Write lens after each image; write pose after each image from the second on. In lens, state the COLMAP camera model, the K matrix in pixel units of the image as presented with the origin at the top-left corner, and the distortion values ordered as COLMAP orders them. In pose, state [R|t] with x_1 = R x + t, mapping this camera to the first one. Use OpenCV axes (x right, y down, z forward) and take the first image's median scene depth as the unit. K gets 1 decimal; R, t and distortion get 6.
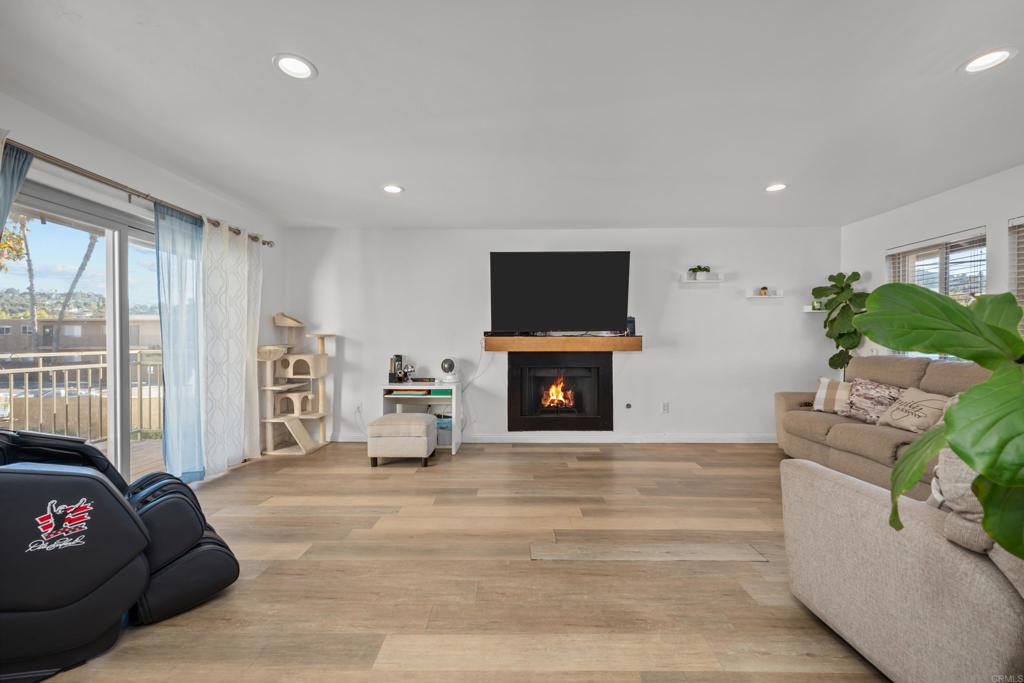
lens RADIAL K [[417.4, 0, 512.0], [0, 417.4, 341.5], [0, 0, 1]] dist [0.000094, -0.000016]
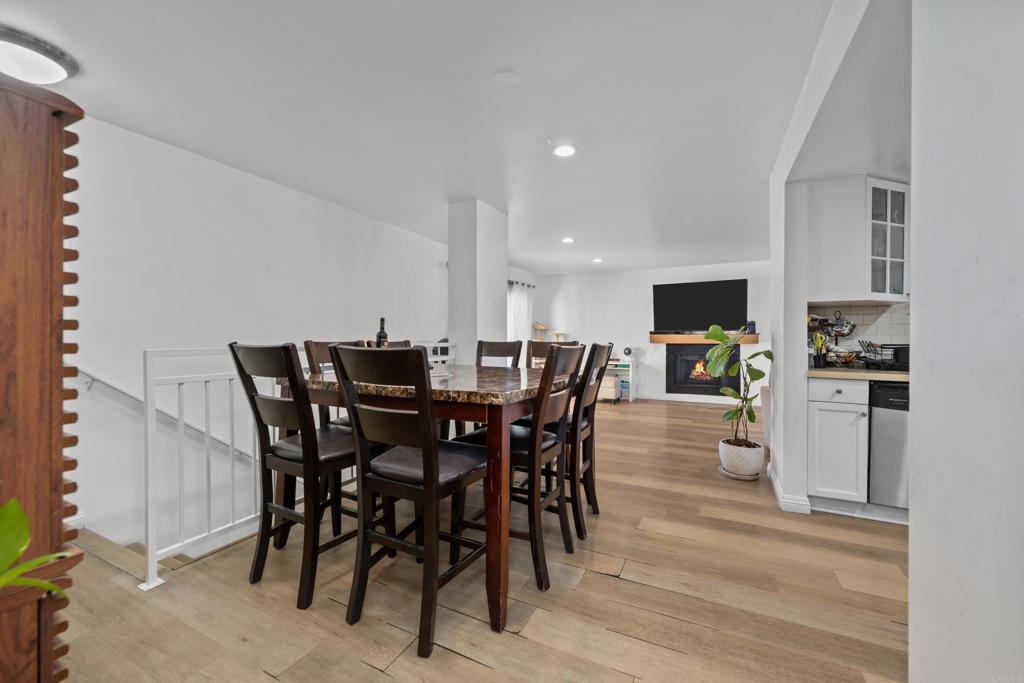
lens RADIAL K [[401.8, 0, 512.0], [0, 401.8, 341.5], [0, 0, 1]] dist [-0.000146, -0.000002]
pose [[0.897470, 0.005697, -0.441039, 0.145974], [-0.002774, 0.999970, 0.007272, 0.006573], [0.441067, -0.005303, 0.897459, -0.680653]]
